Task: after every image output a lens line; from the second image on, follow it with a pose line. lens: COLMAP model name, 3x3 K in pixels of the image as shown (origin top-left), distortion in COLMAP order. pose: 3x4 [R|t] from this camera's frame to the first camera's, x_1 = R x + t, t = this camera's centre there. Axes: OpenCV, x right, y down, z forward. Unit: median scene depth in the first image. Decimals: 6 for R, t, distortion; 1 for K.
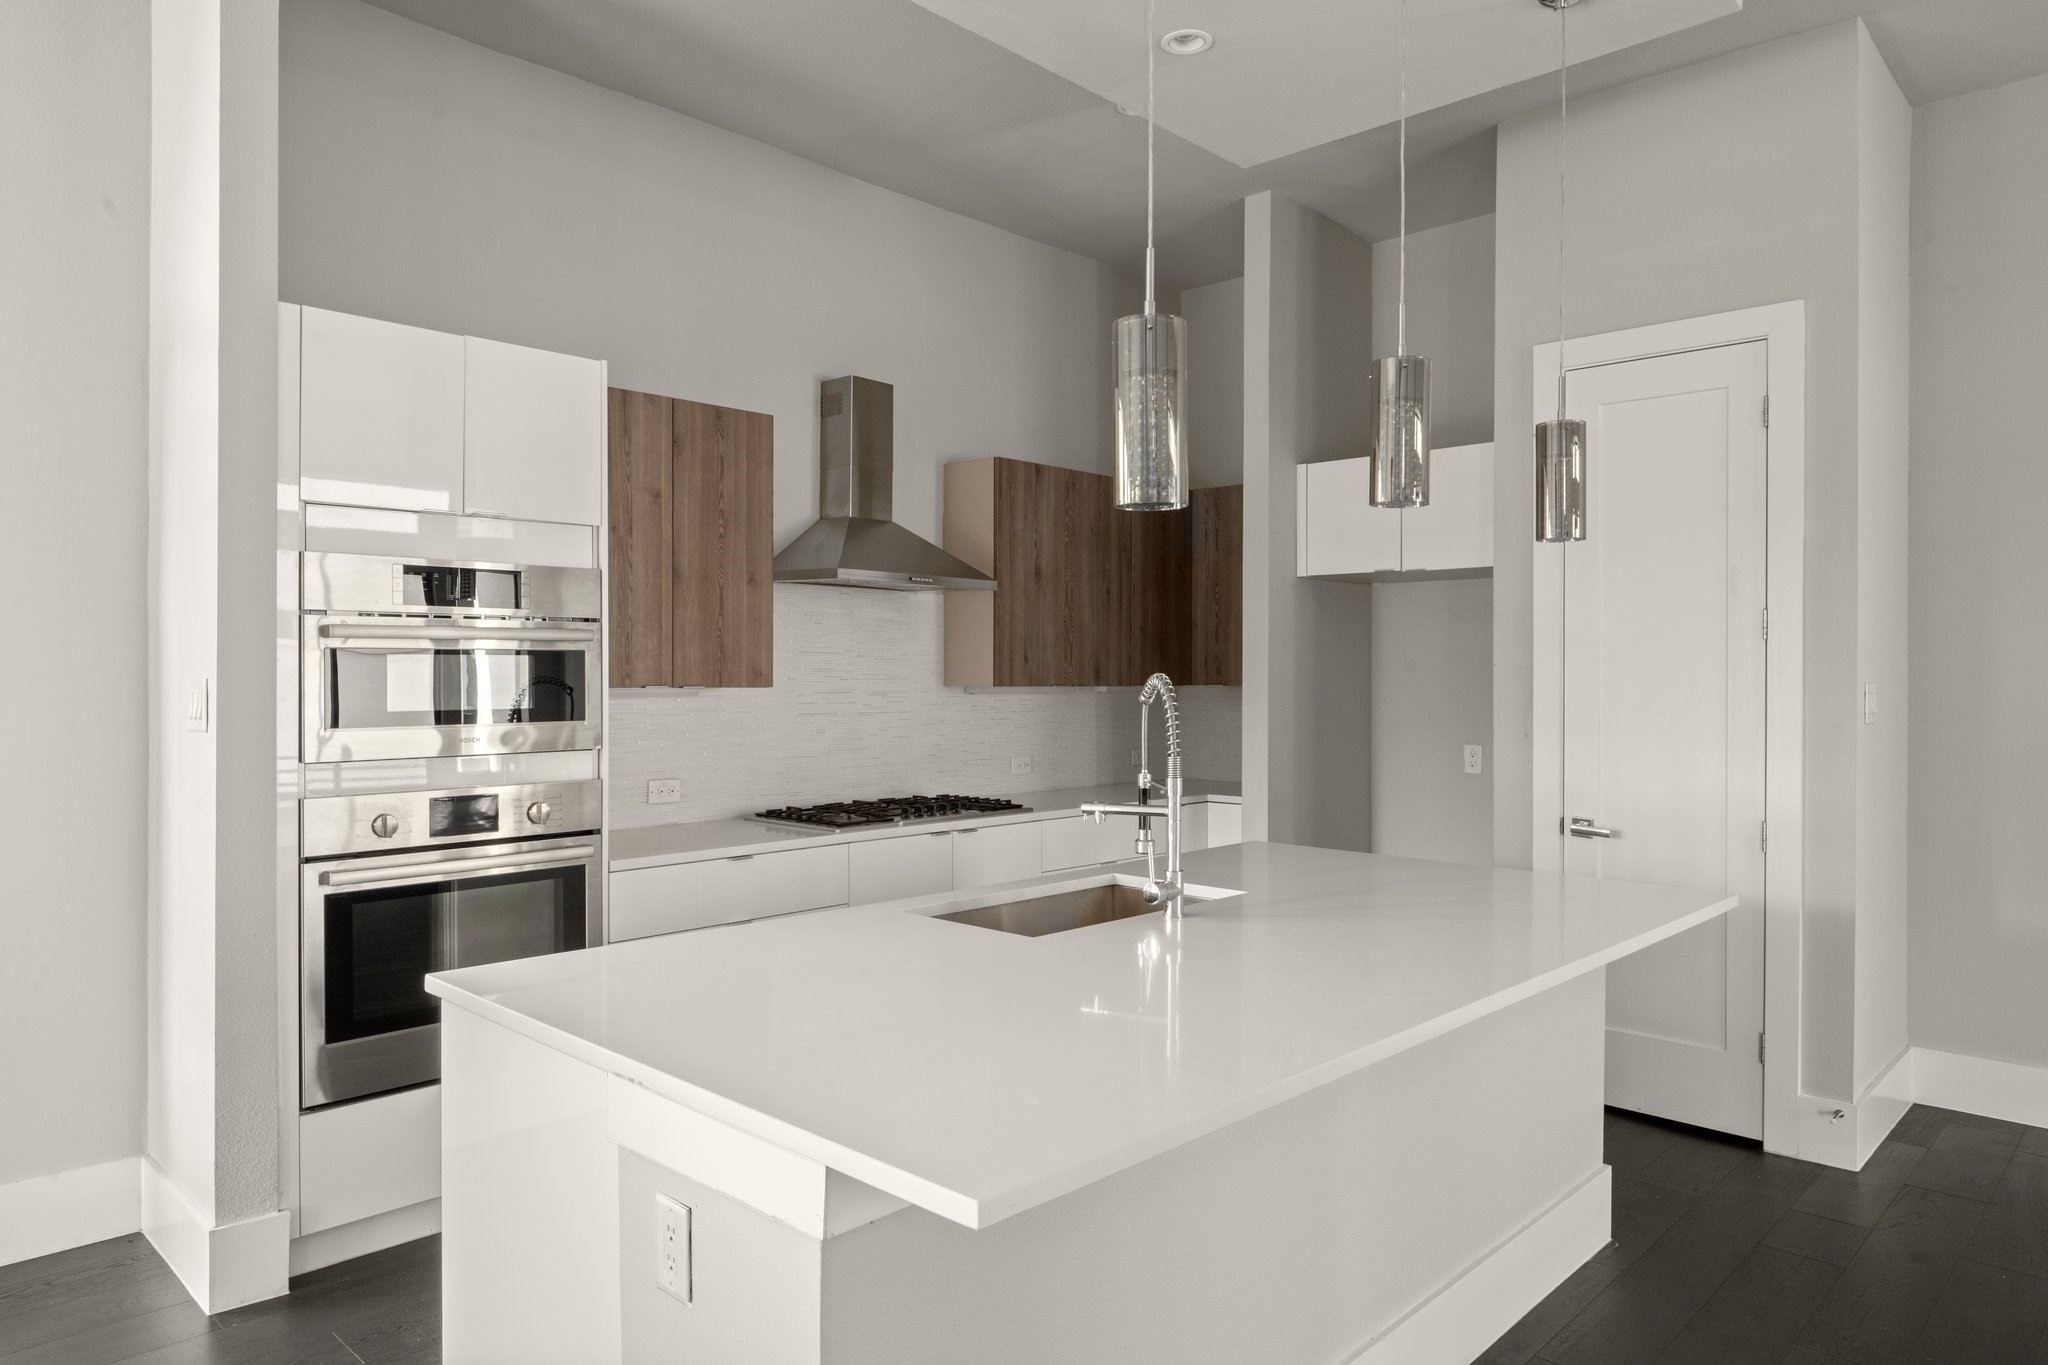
lens RADIAL K [[1294.0, 0, 1024.0], [0, 1294.0, 682.5], [0, 0, 1]] dist [0.034617, 0.000690]
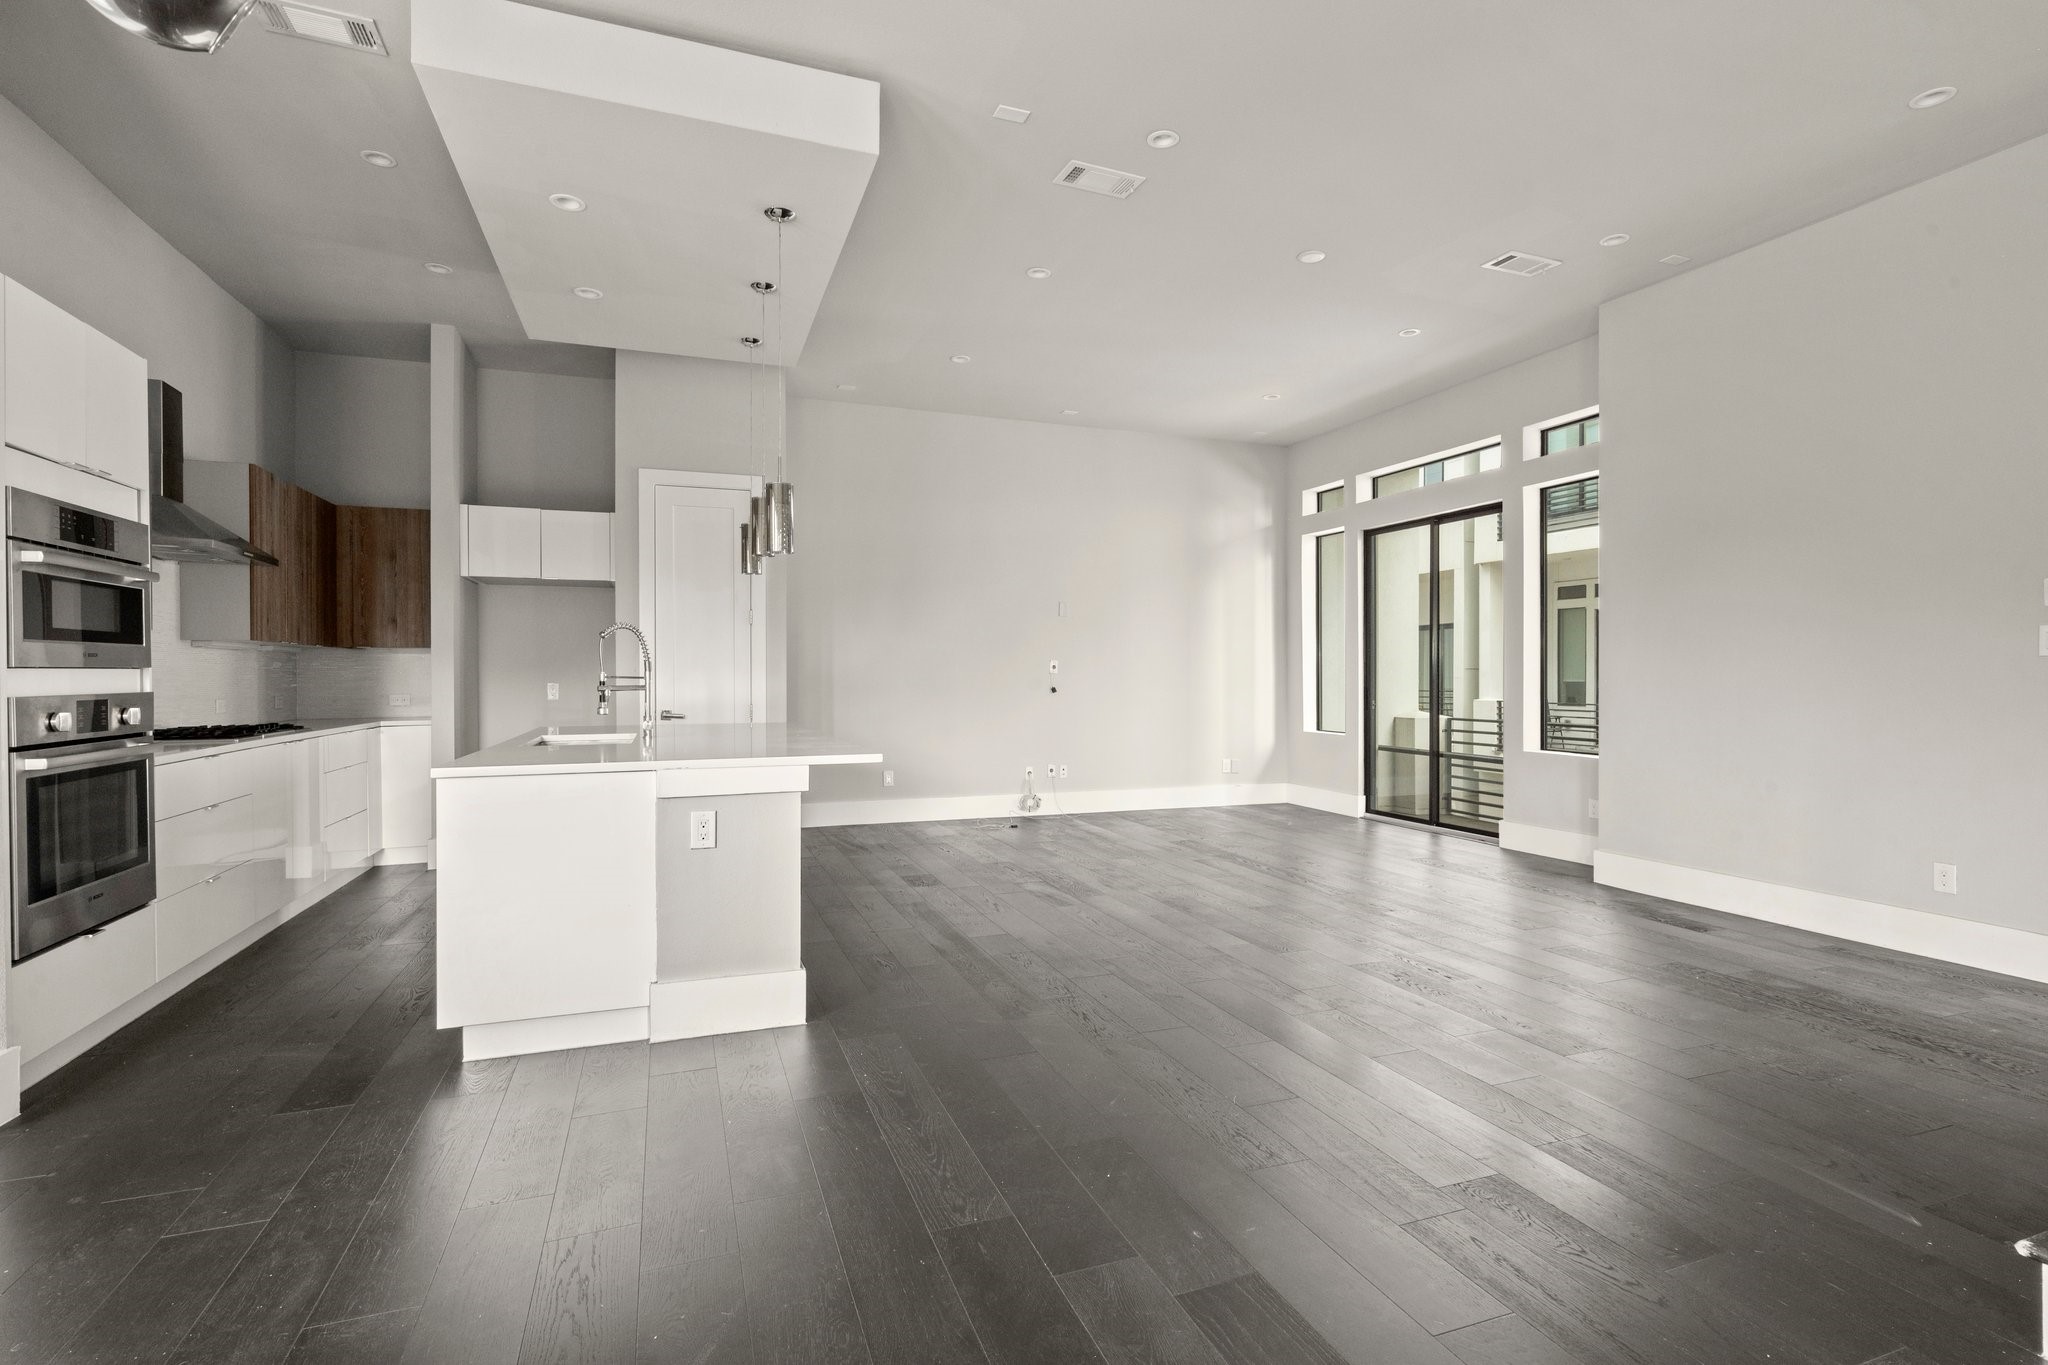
lens RADIAL K [[966.4, 0, 1024.0], [0, 966.4, 682.5], [0, 0, 1]] dist [-0.002512, -0.000399]
pose [[0.437110, -0.012306, 0.899324, -0.673990], [0.011821, 0.999899, 0.007937, 0.056746], [-0.899331, 0.007161, 0.437211, -0.146639]]
